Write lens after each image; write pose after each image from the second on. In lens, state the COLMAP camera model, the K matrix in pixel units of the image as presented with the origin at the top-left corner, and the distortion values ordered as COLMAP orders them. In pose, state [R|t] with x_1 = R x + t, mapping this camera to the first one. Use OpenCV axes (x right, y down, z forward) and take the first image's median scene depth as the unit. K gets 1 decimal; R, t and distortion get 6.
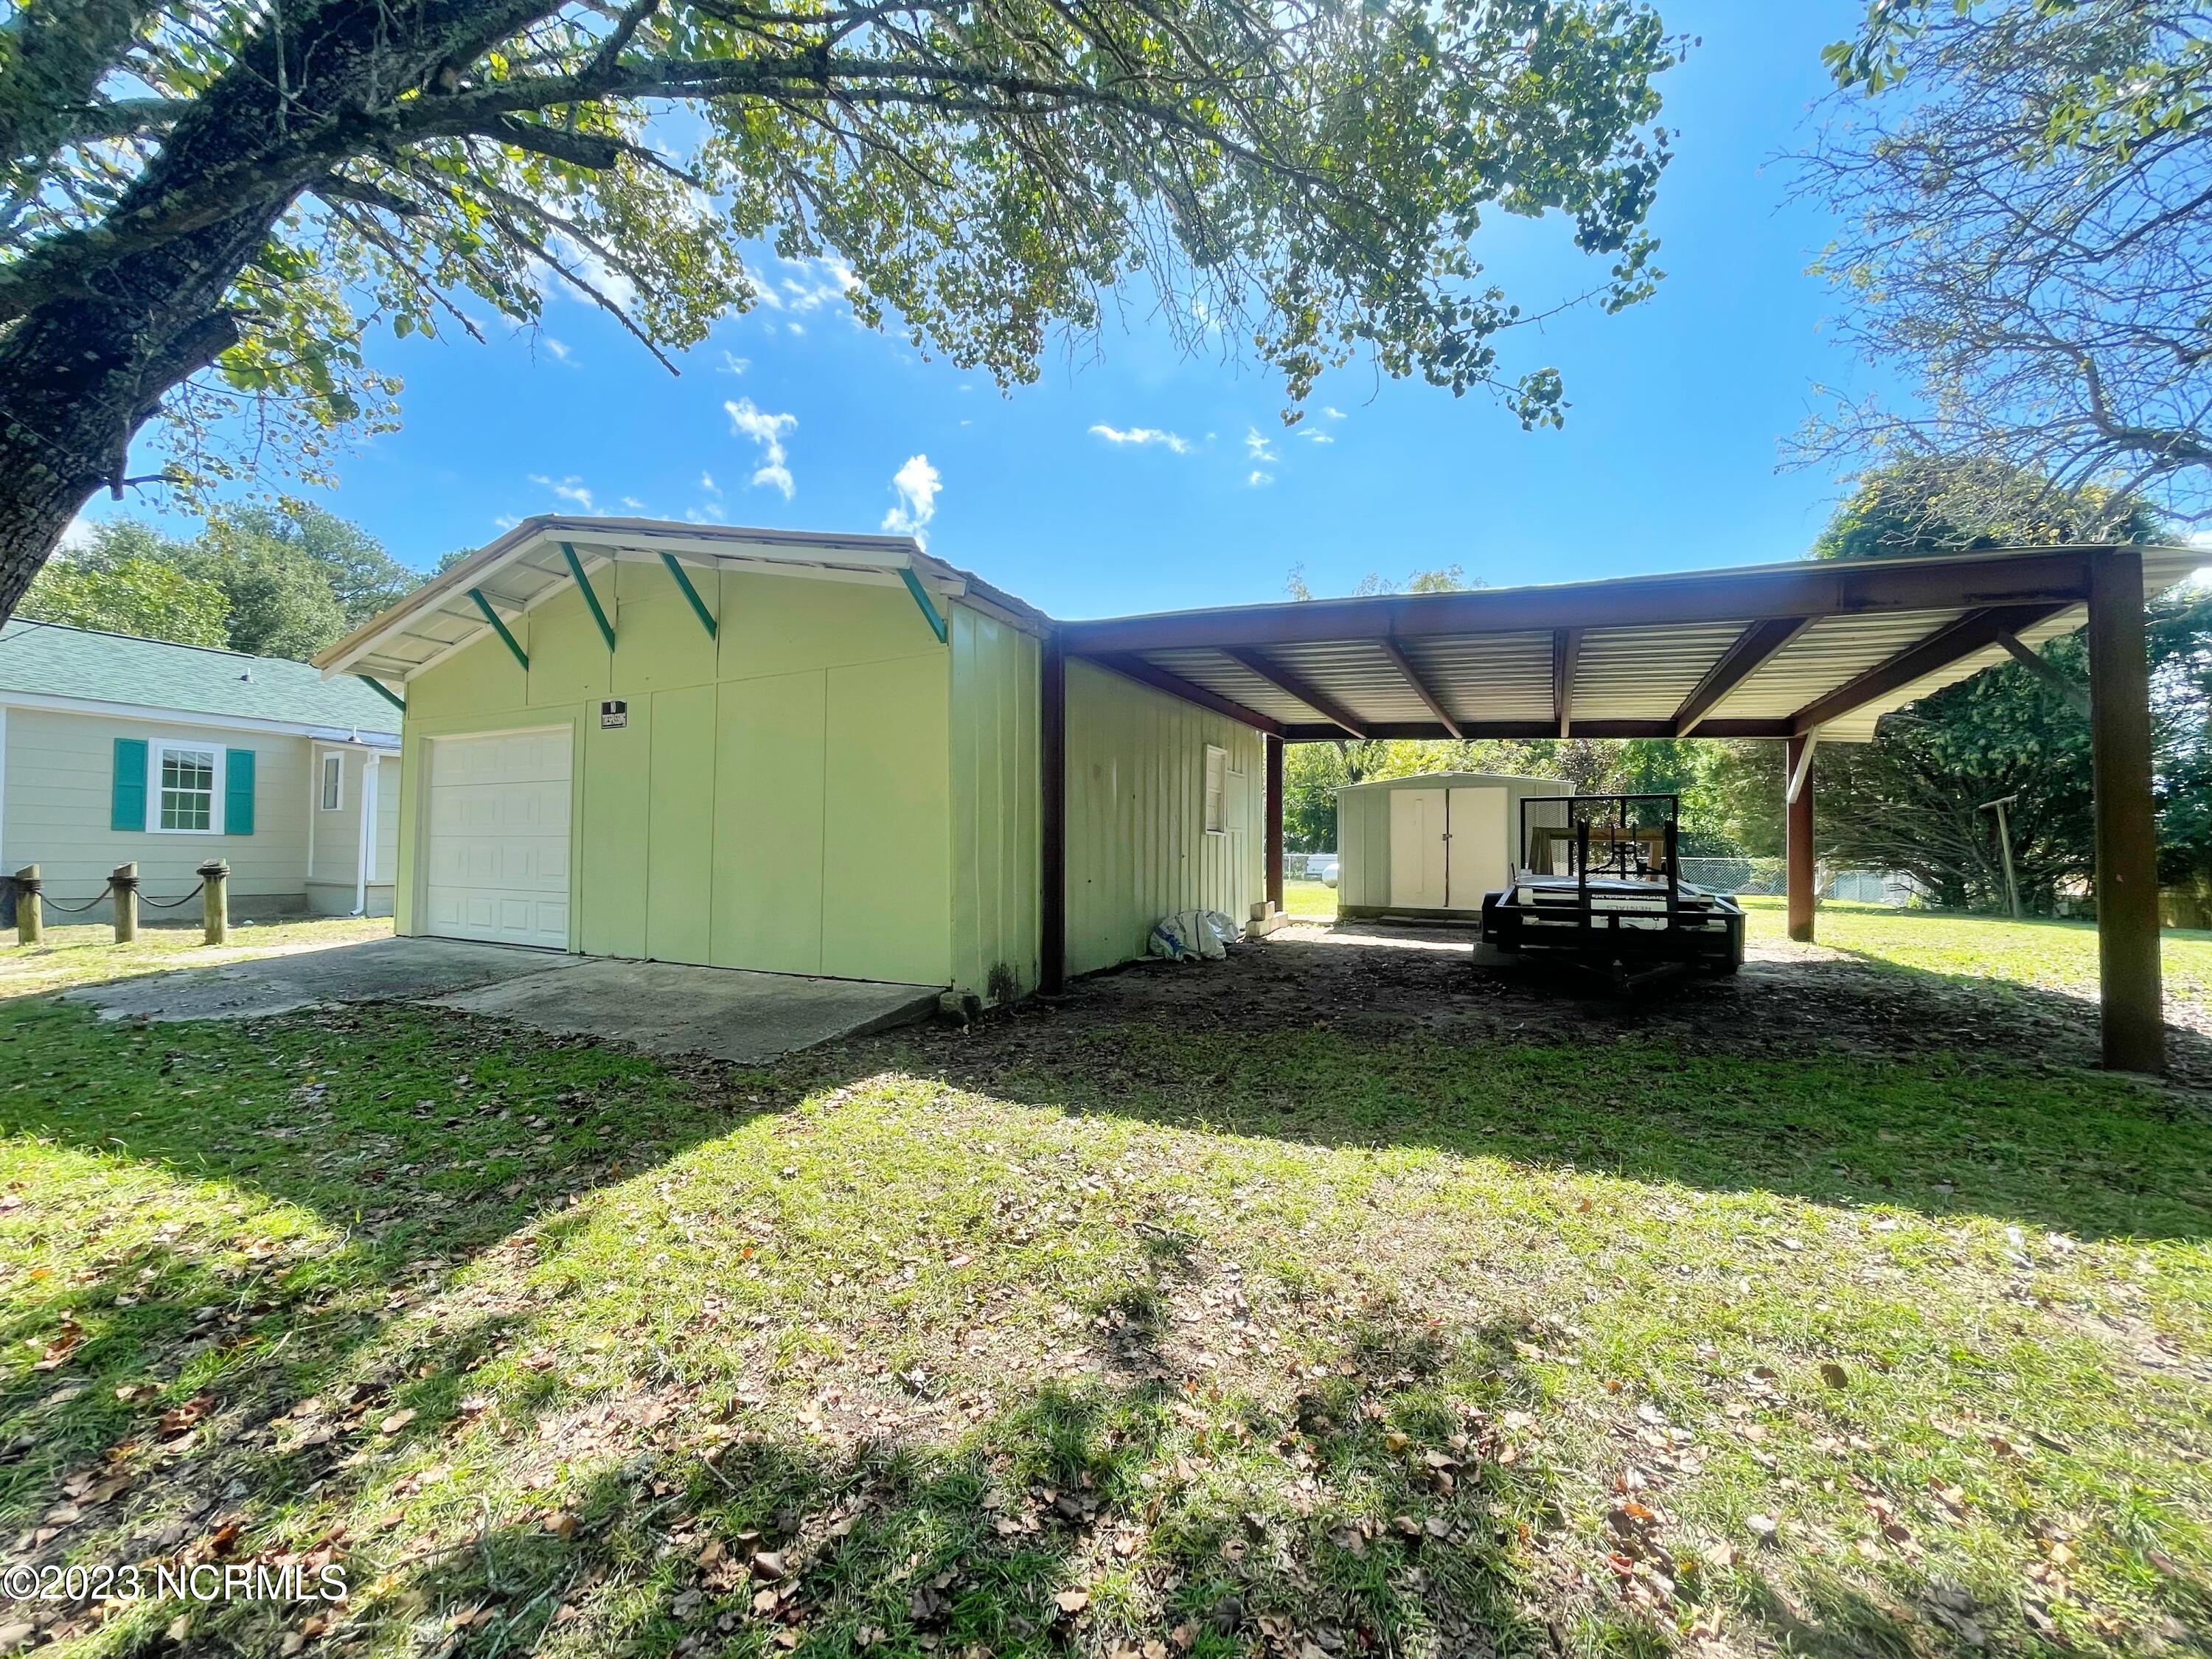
lens RADIAL K [[902.8, 0, 1106.0], [0, 902.8, 829.5], [0, 0, 1]] dist [-0.001092, 0.000064]
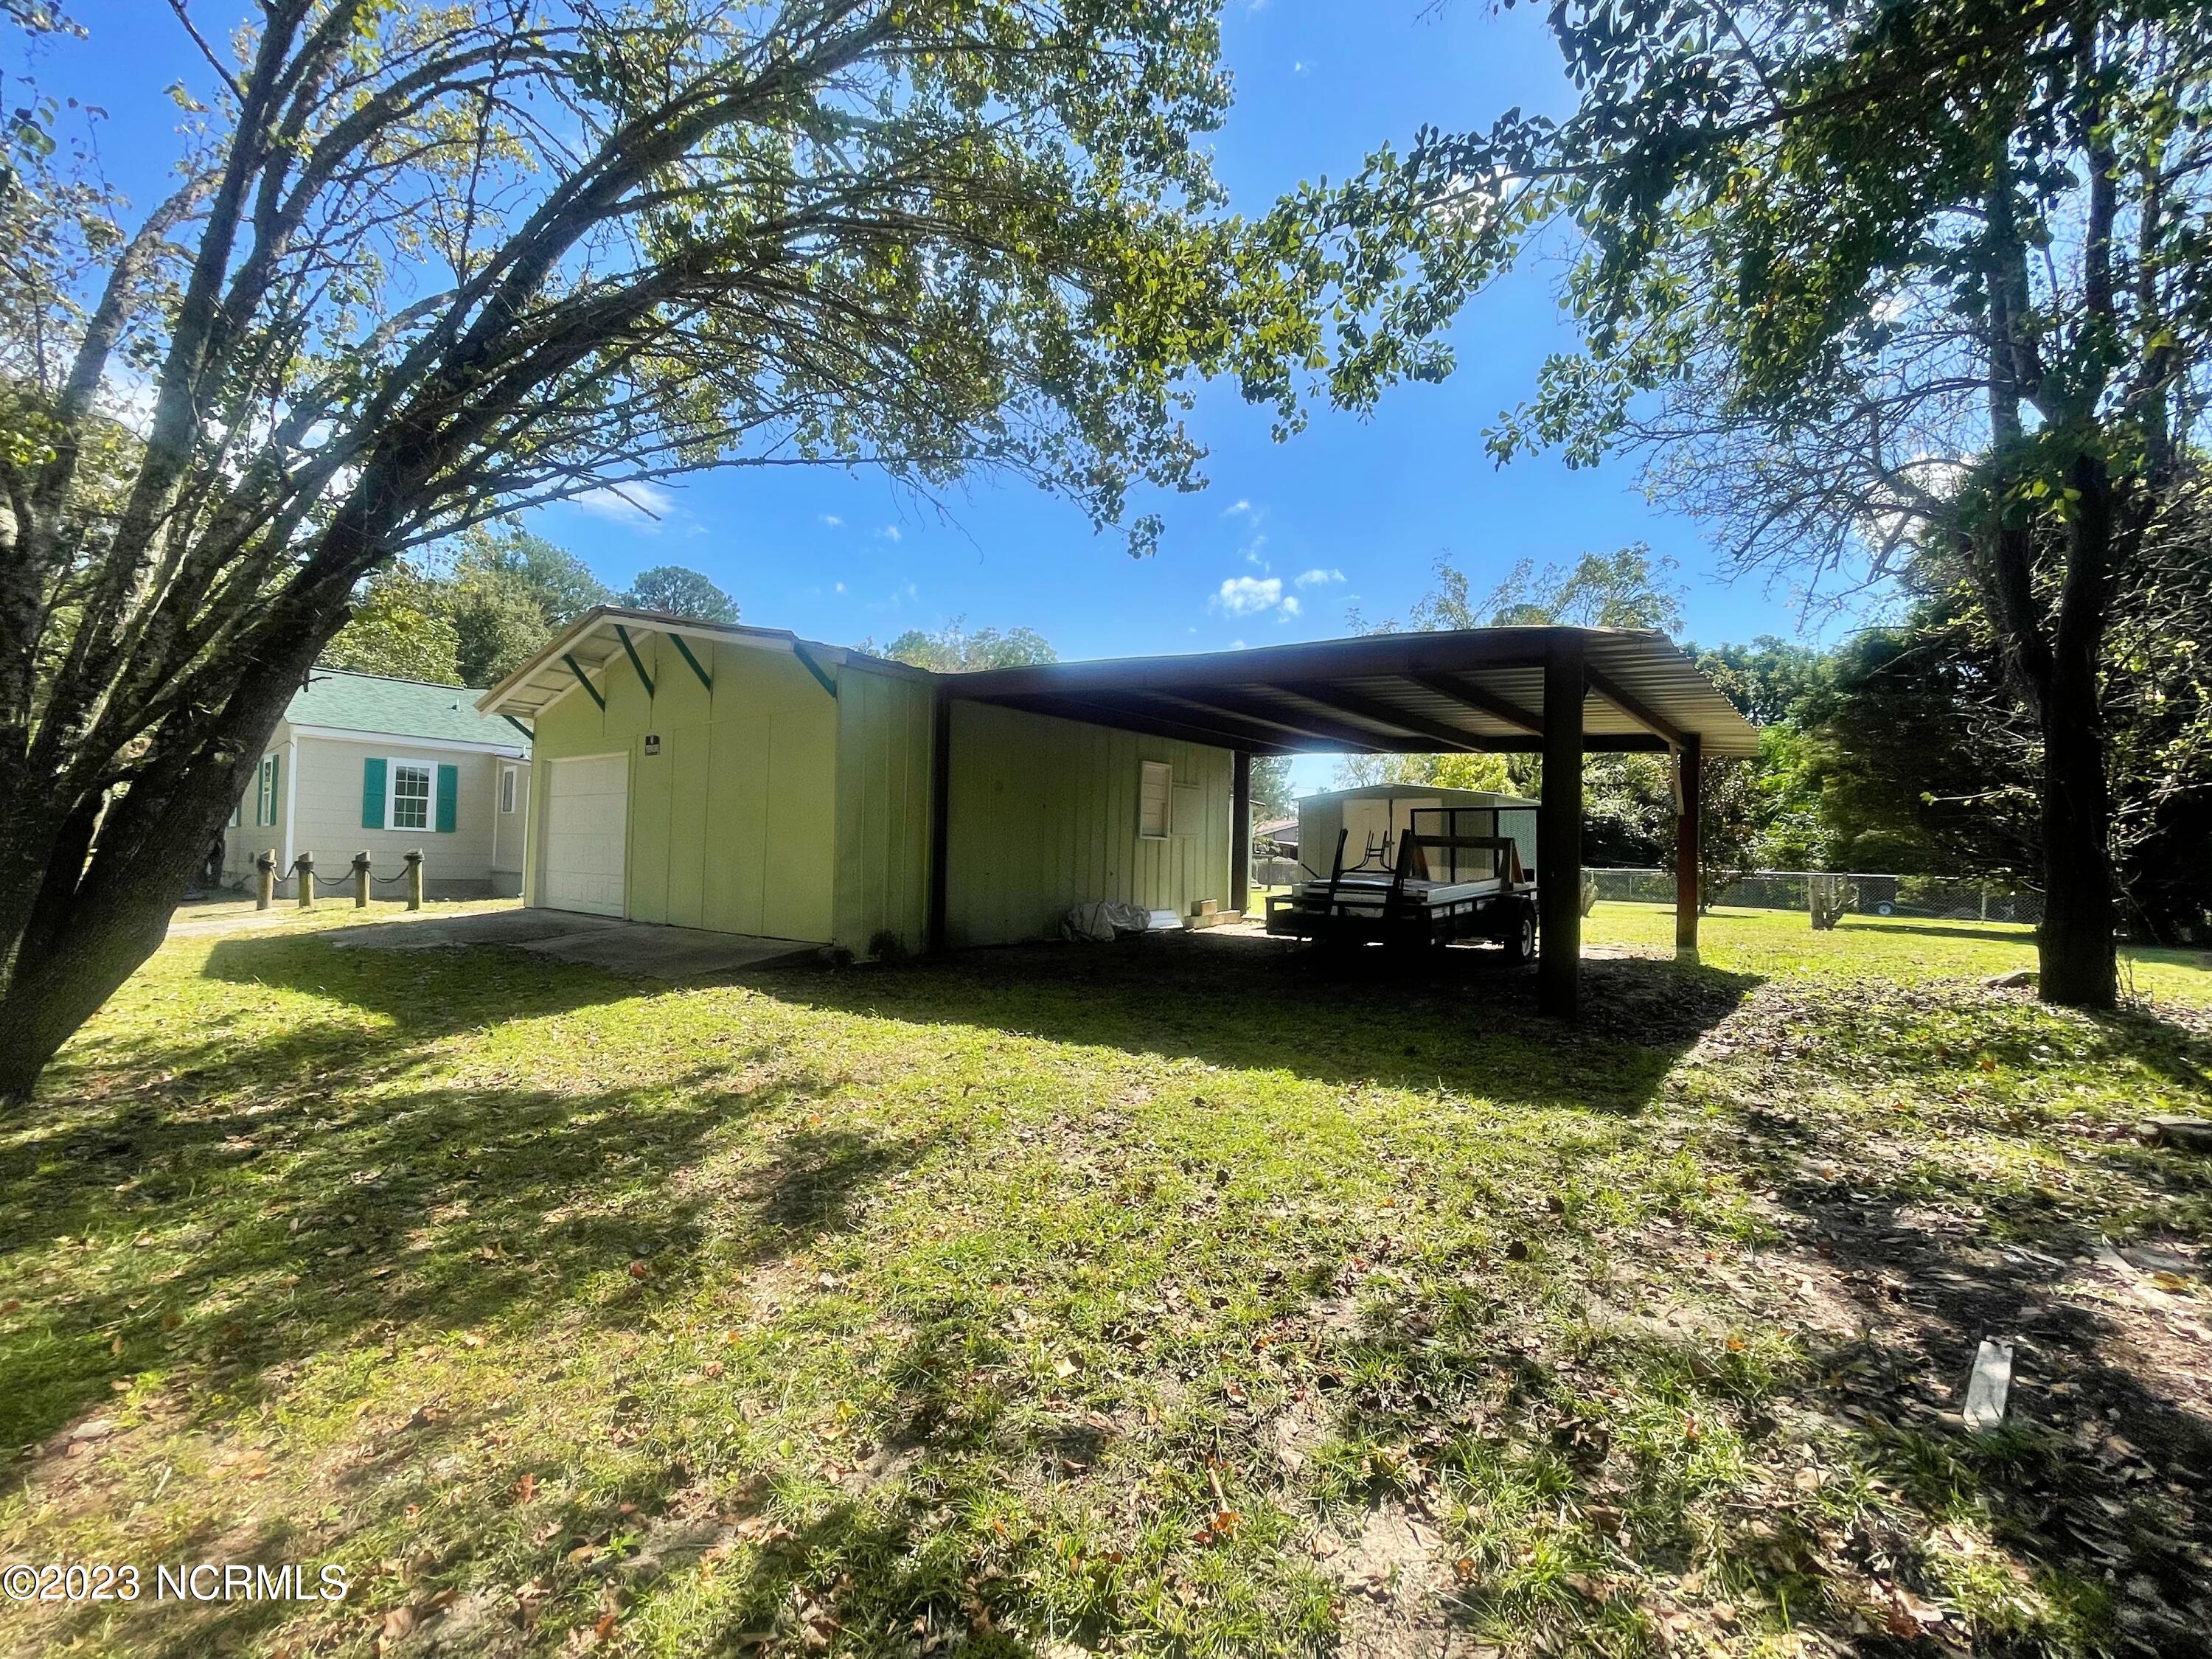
lens RADIAL K [[994.8, 0, 1106.0], [0, 994.8, 829.5], [0, 0, 1]] dist [0.001063, 0.000209]
pose [[0.978274, 0.008654, -0.207137, 0.374904], [-0.010241, 0.999926, -0.006594, 0.002606], [0.207065, 0.008572, 0.978290, -0.282227]]
